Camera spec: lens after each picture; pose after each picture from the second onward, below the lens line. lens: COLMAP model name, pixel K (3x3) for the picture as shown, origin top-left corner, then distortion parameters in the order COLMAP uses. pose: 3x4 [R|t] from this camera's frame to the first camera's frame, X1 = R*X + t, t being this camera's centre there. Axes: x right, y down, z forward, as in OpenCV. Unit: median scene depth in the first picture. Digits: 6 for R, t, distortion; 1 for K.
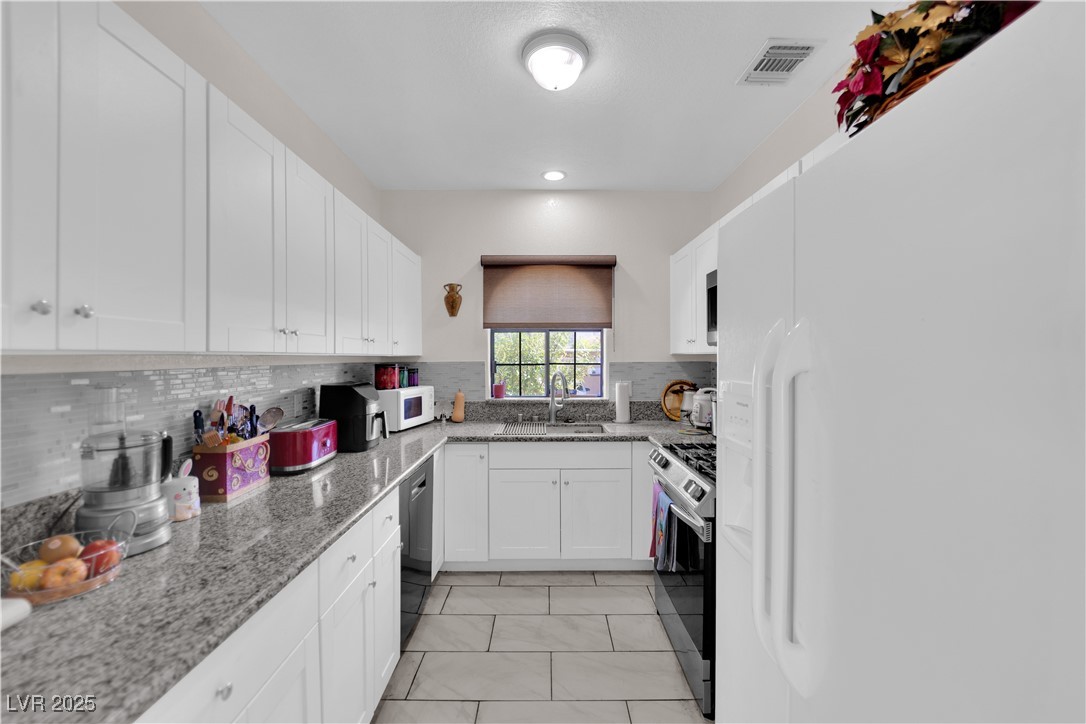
lens RADIAL K [[438.3, 0, 549.4], [0, 438.3, 361.2], [0, 0, 1]] dist [-0.010195, -0.003522]
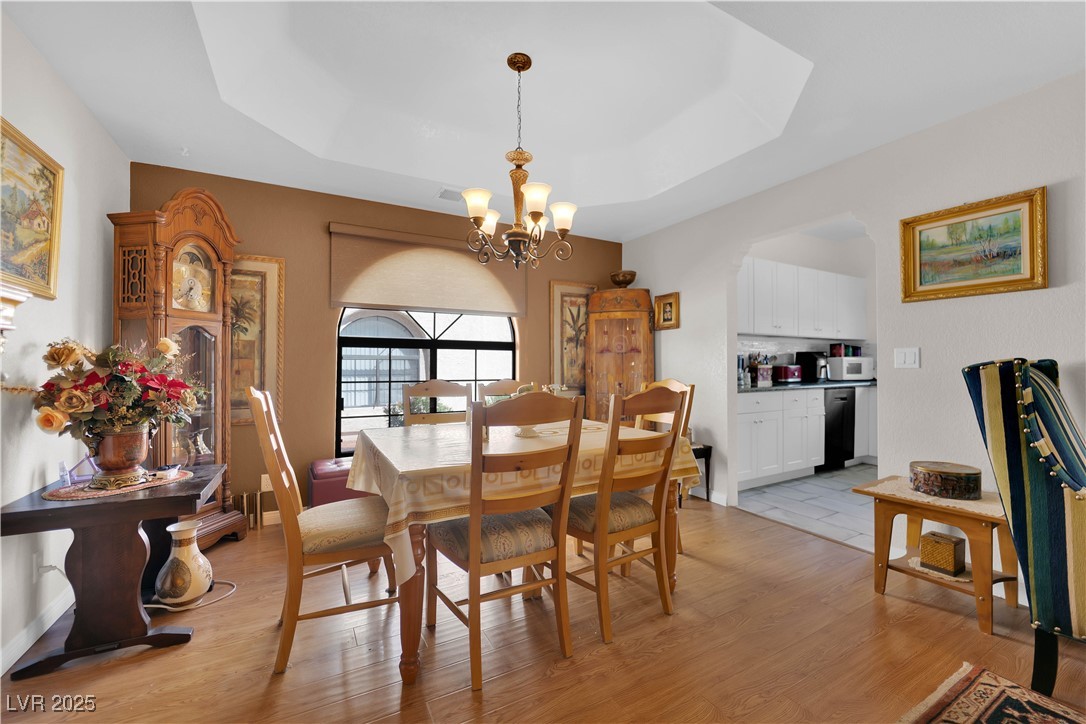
lens RADIAL K [[438.3, 0, 544.5], [0, 438.3, 363.7], [0, 0, 1]] dist [-0.010195, -0.003522]
pose [[0.464445, -0.004629, -0.885590, 0.697900], [-0.007324, 0.999932, -0.009068, 0.119348], [0.885572, 0.010698, 0.464379, -0.956800]]
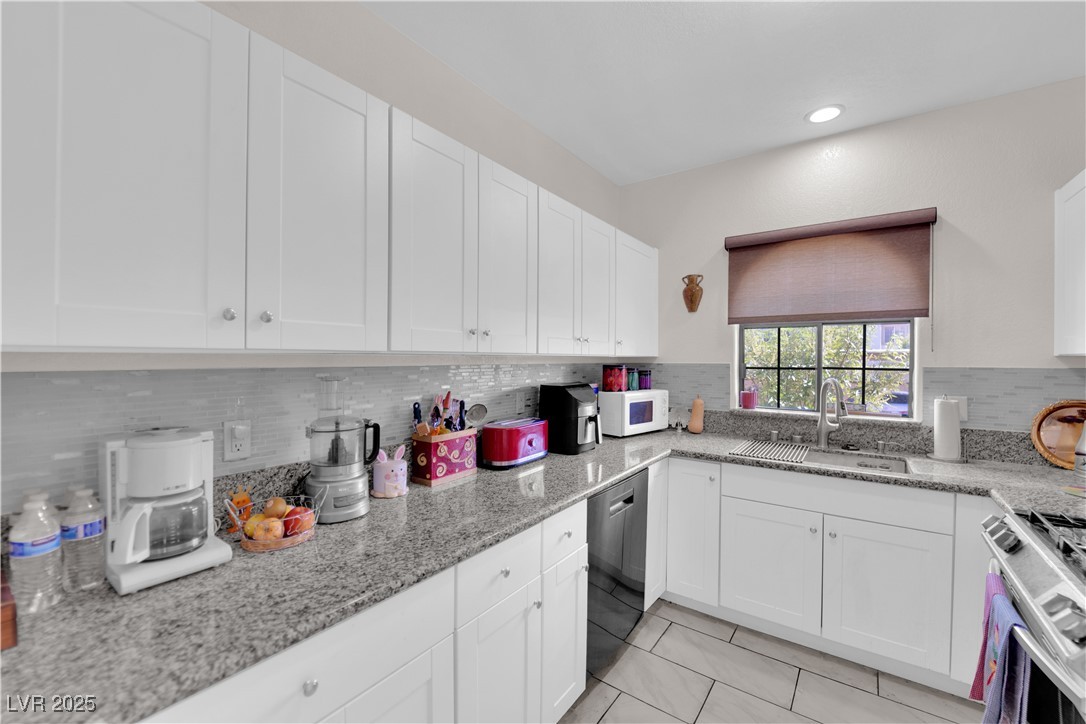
lens RADIAL K [[438.3, 0, 547.2], [0, 438.3, 361.3], [0, 0, 1]] dist [-0.010195, -0.003522]
pose [[0.804682, 0.010404, -0.593616, 0.082965], [-0.012206, 0.999925, 0.000980, -0.000836], [0.593581, 0.006457, 0.804748, 0.147843]]
